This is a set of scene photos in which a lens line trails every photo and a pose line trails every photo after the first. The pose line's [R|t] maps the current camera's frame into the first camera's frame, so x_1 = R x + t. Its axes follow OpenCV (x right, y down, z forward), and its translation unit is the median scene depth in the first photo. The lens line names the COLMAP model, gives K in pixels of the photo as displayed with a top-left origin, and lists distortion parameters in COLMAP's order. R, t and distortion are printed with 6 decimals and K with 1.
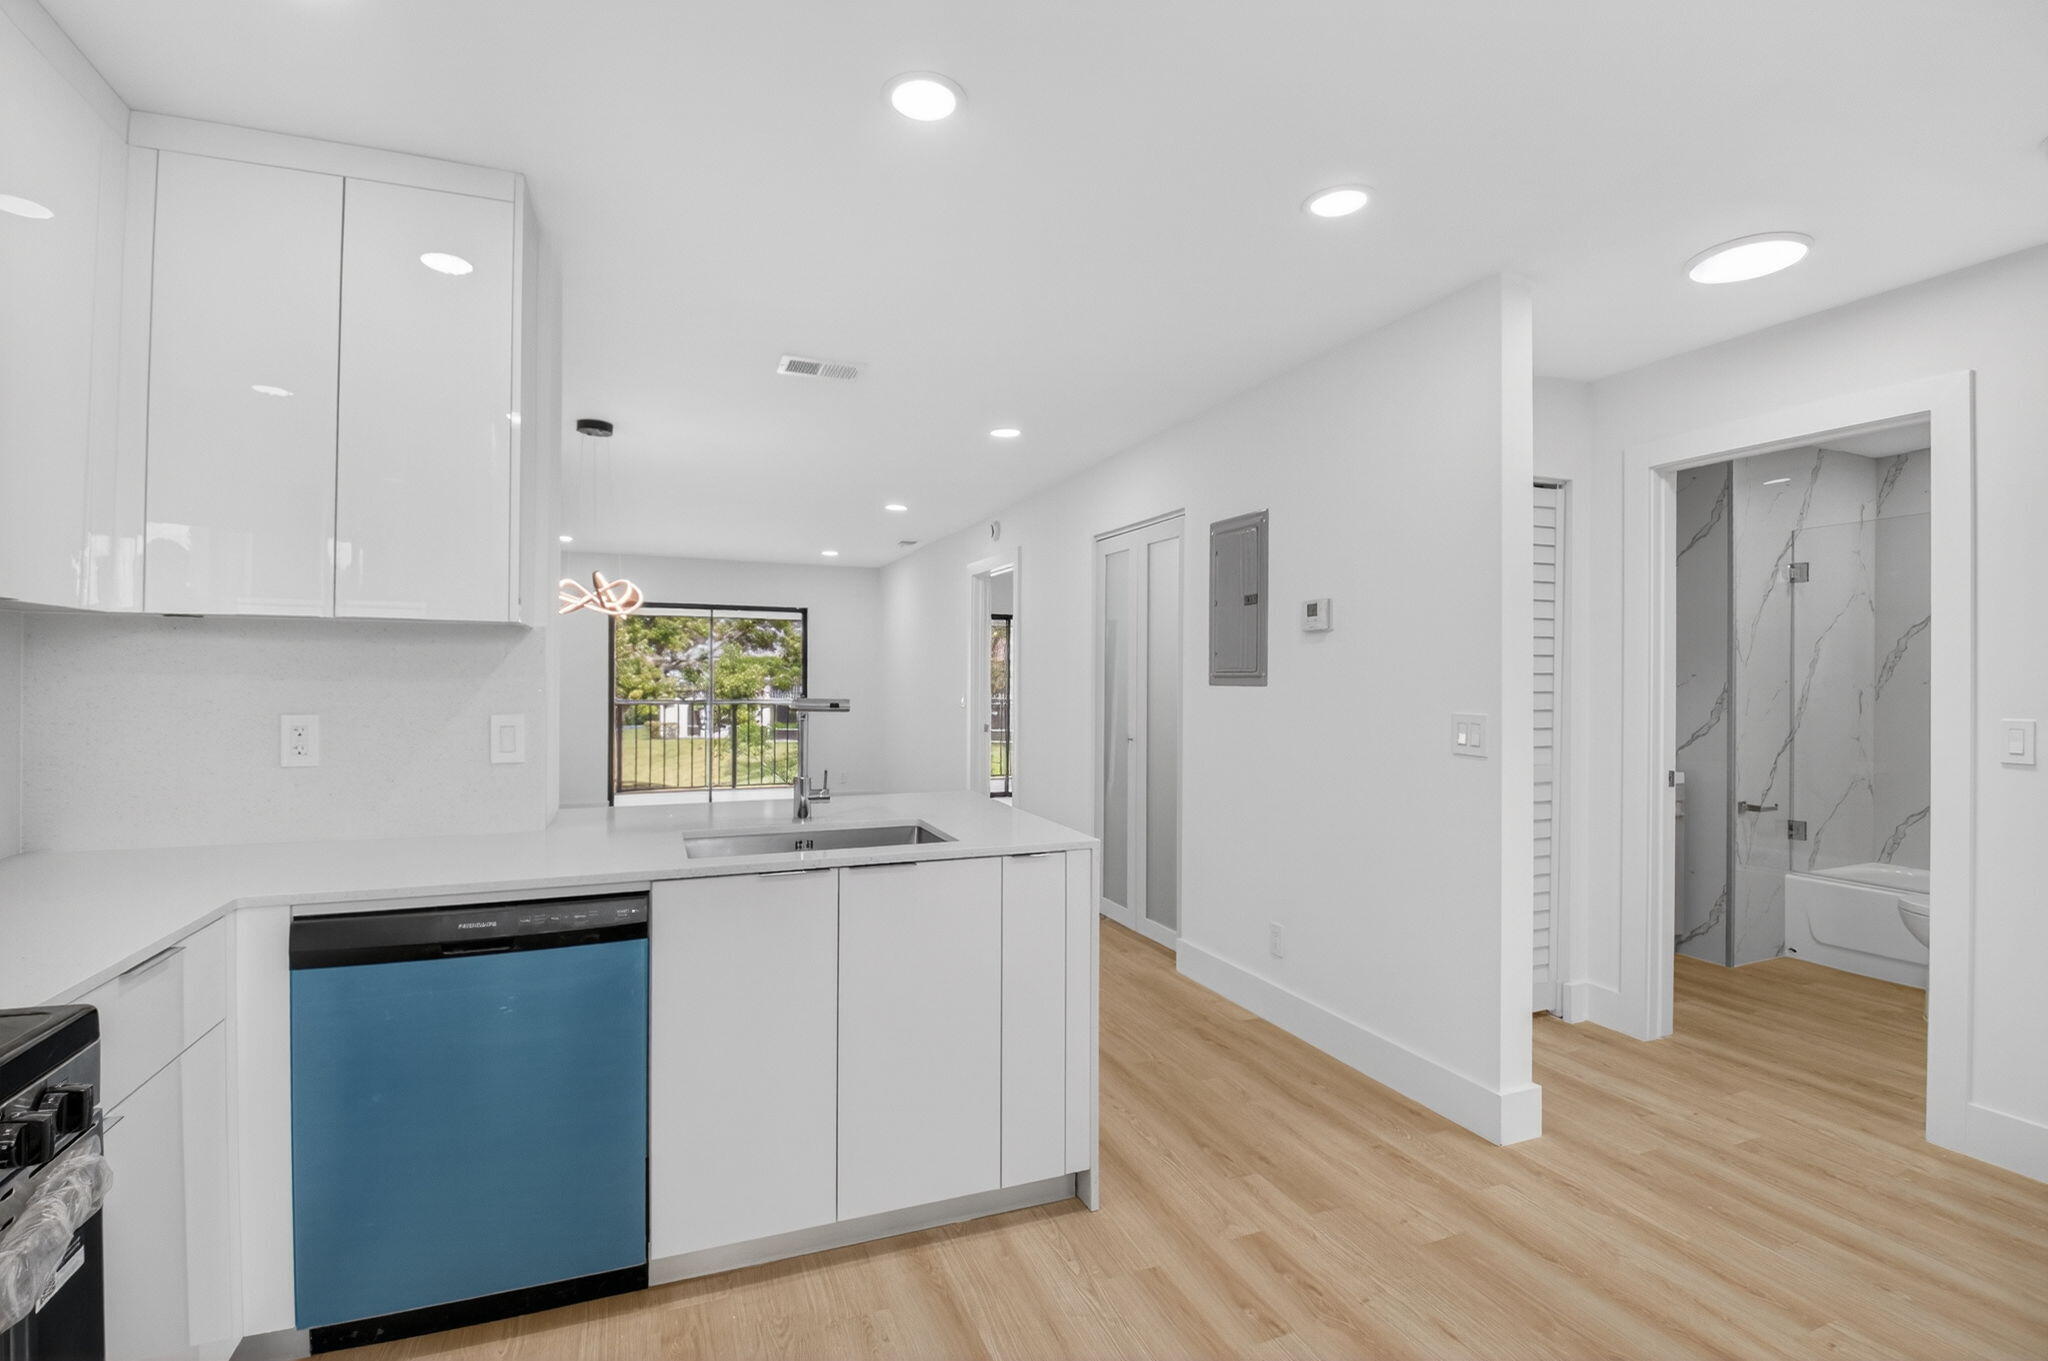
lens RADIAL K [[930.2, 0, 1013.8], [0, 930.2, 675.8], [0, 0, 1]] dist [-0.005533, -0.011263]
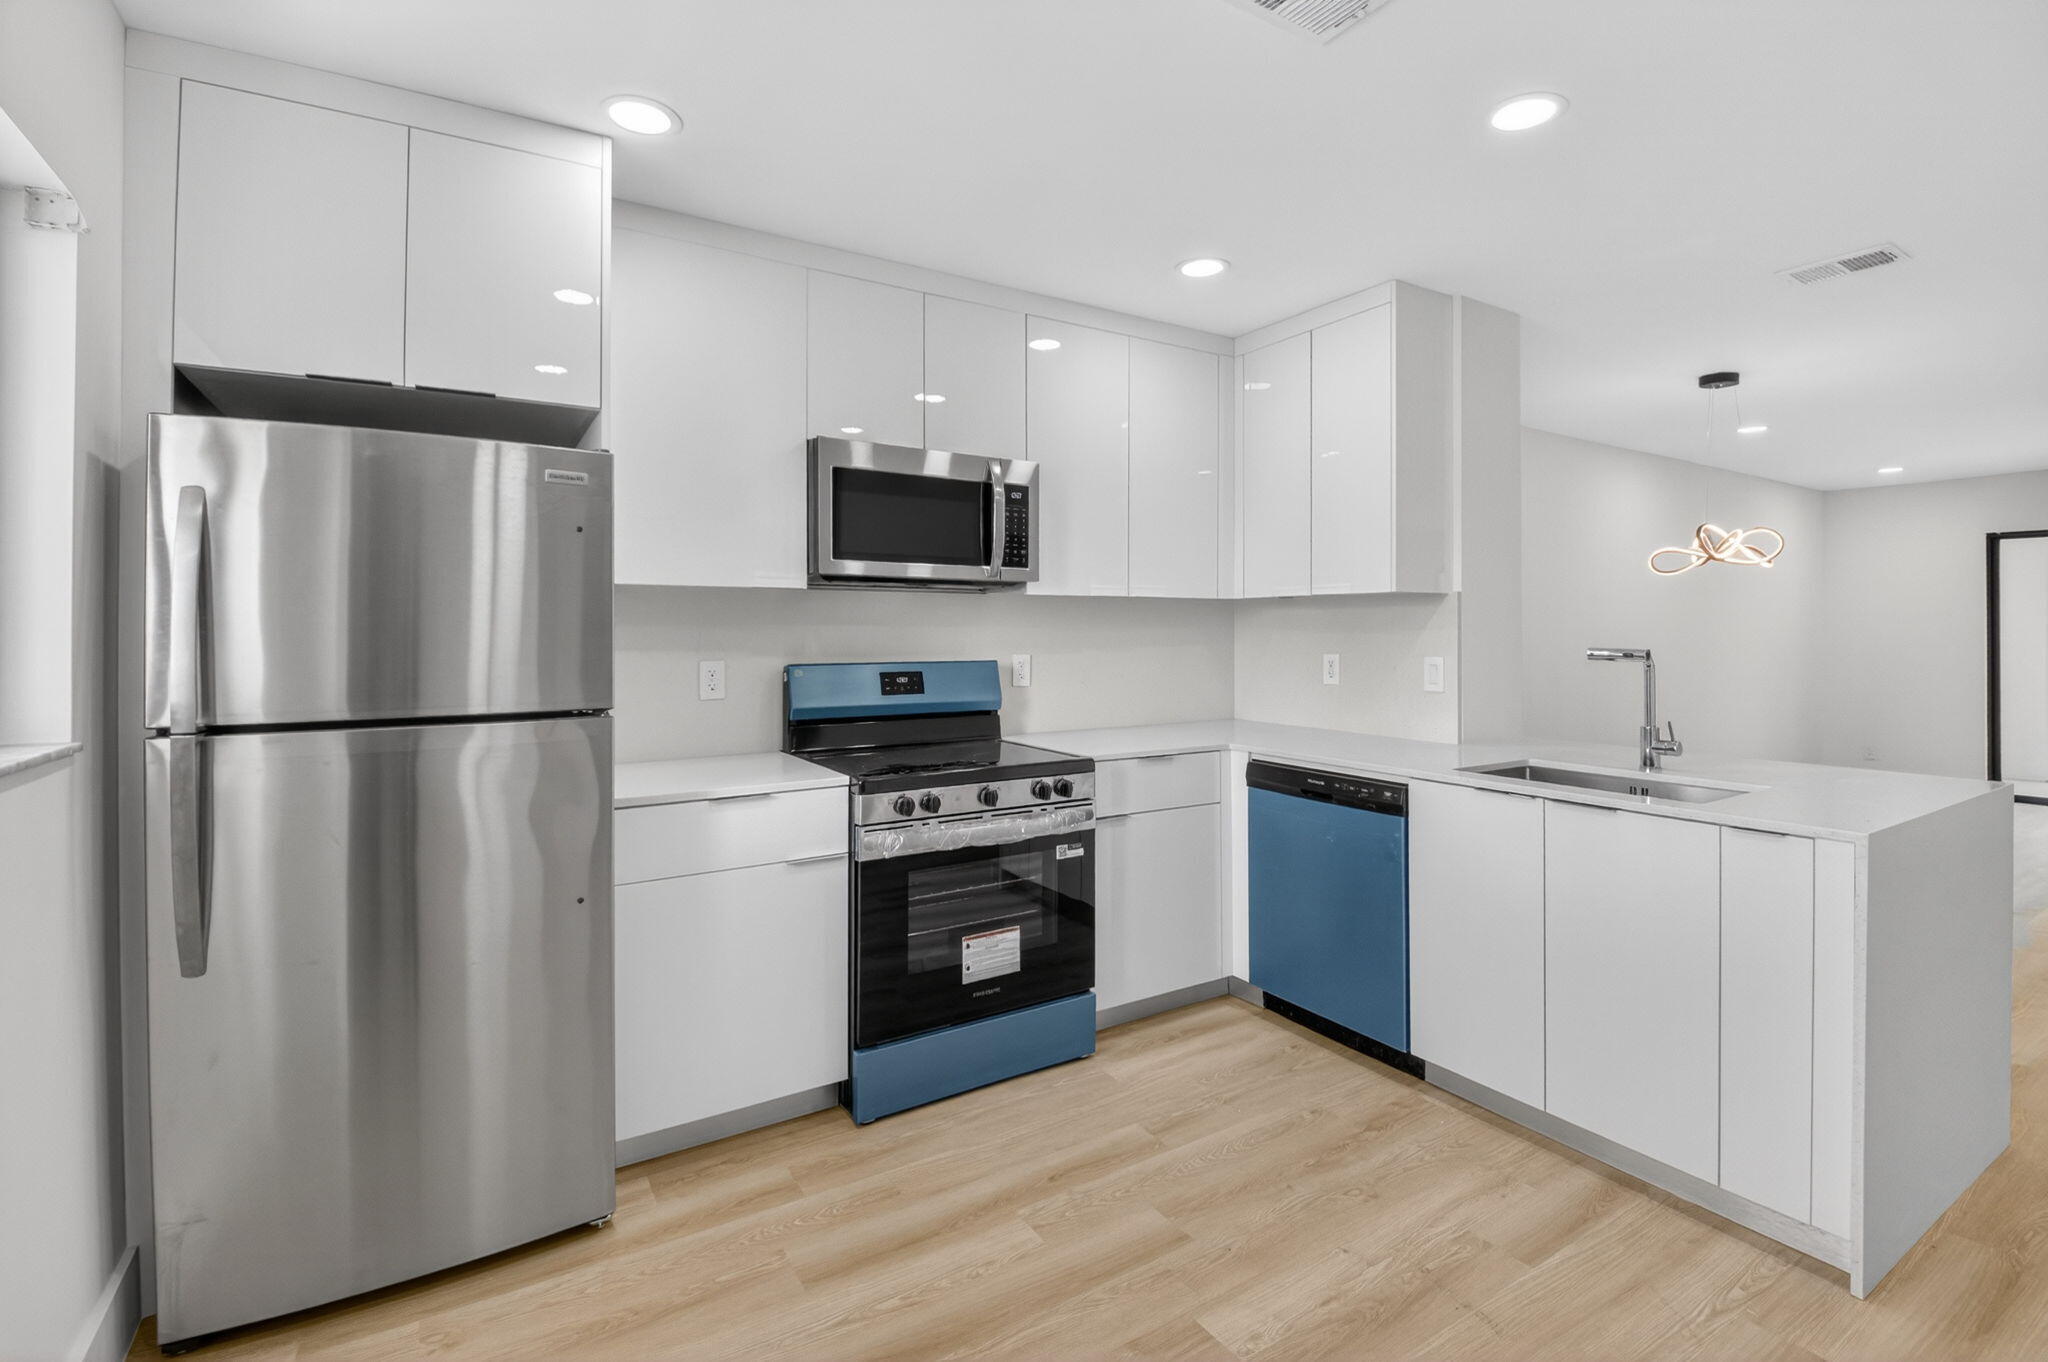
lens RADIAL K [[930.2, 0, 1033.9], [0, 930.2, 629.4], [0, 0, 1]] dist [-0.005533, -0.011263]
pose [[0.181989, -0.004877, -0.983288, 0.495797], [0.006511, 0.999972, -0.003755, 0.001369], [0.983279, -0.005719, 0.182016, 0.114633]]
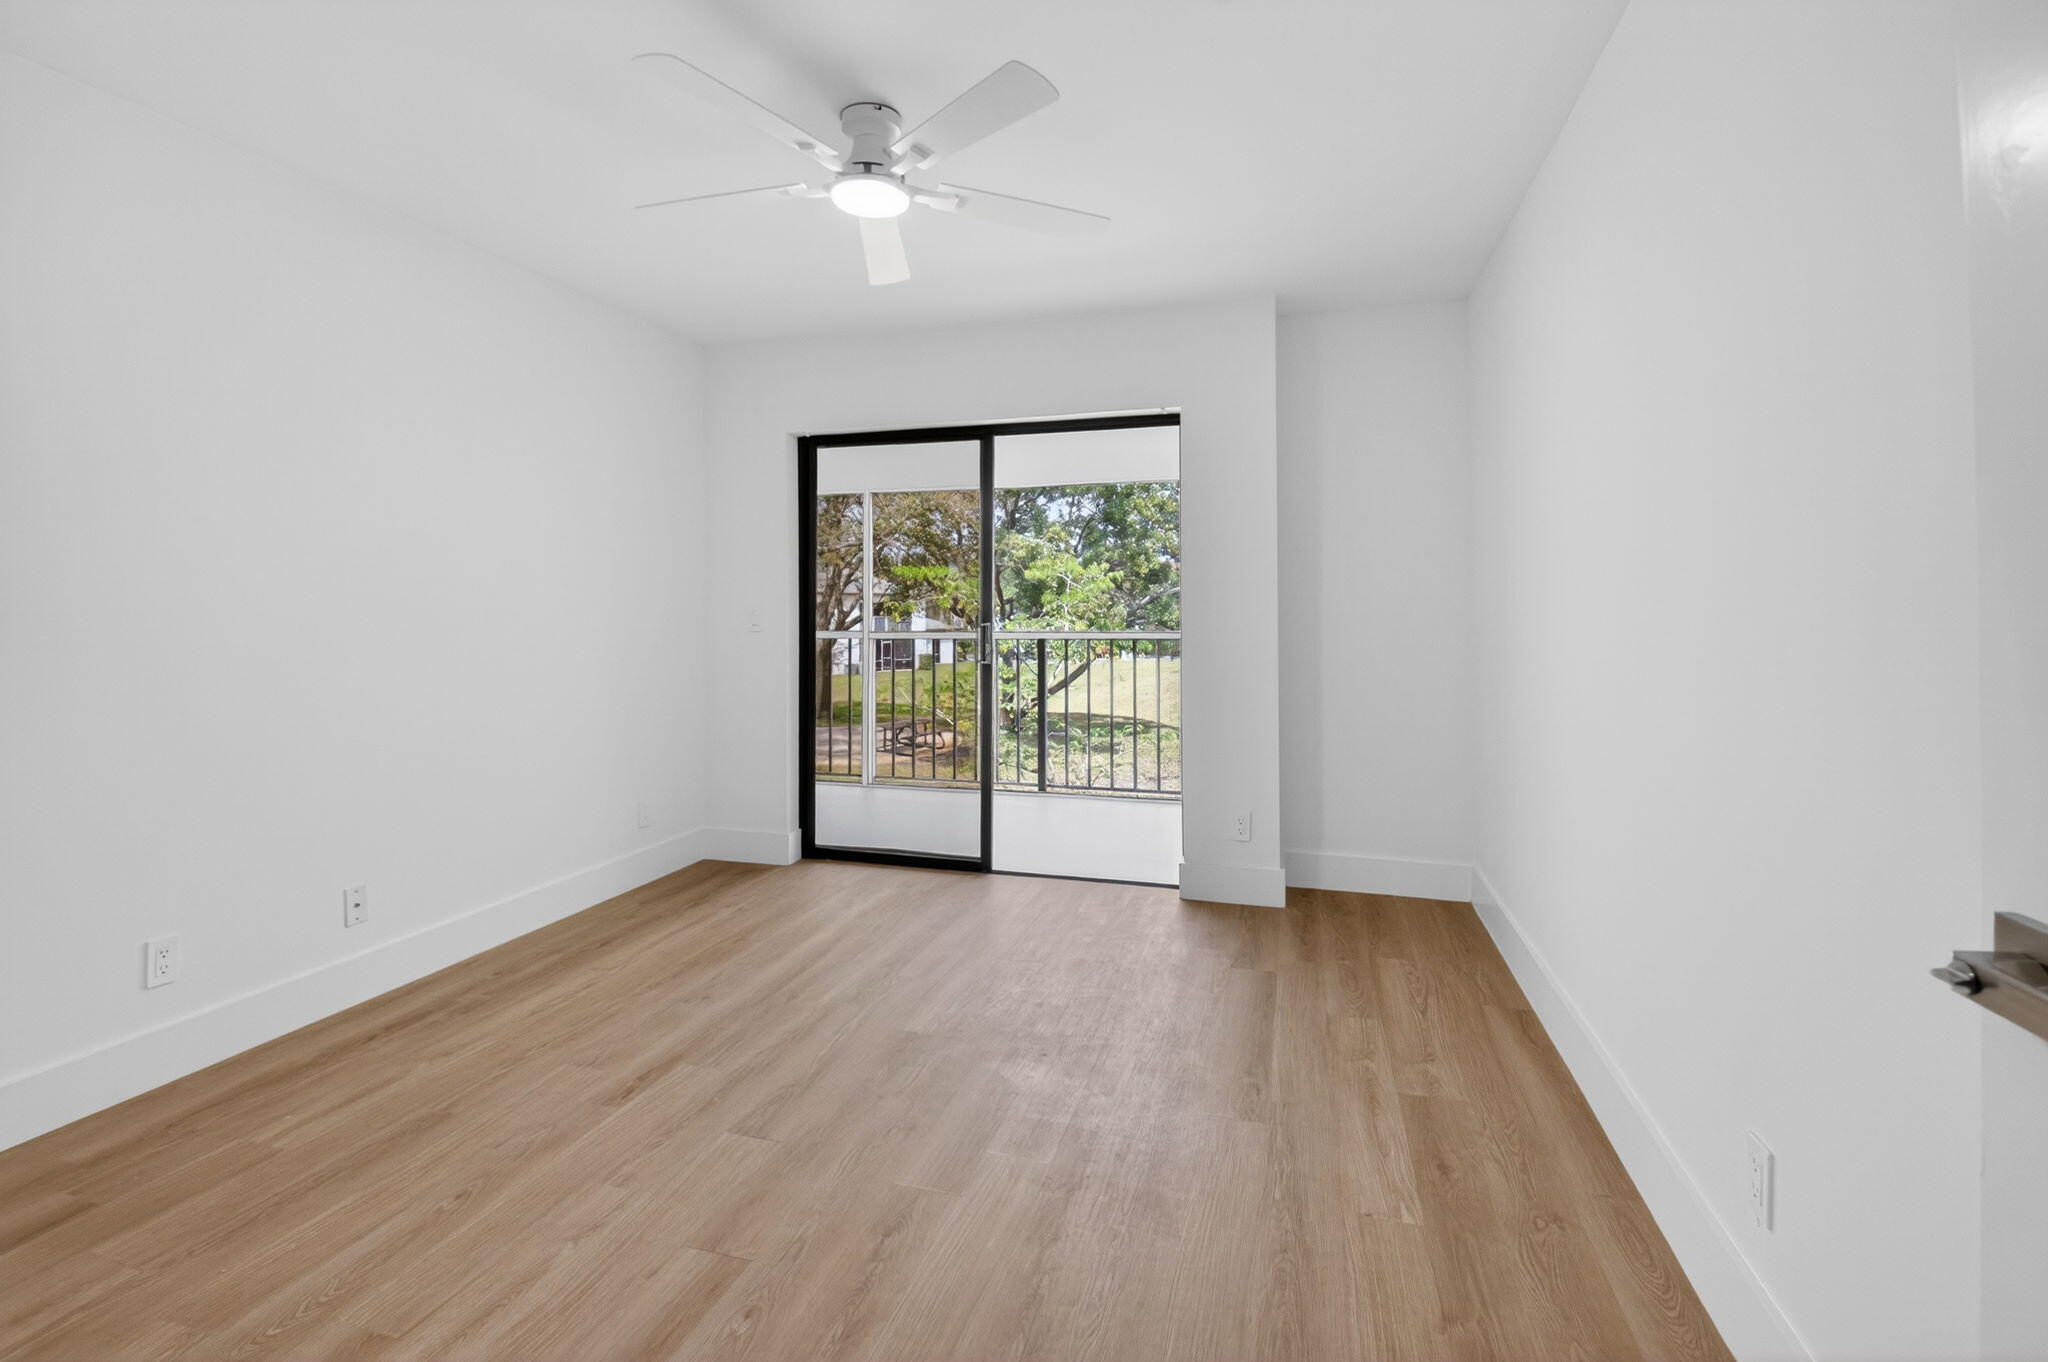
lens RADIAL K [[930.2, 0, 995.3], [0, 930.2, 609.7], [0, 0, 1]] dist [-0.005533, -0.011263]
pose [[0.784510, -0.002302, -0.620112, -0.095172], [0.006139, 0.999973, 0.004054, 0.034089], [0.620086, -0.006988, 0.784503, 1.742445]]
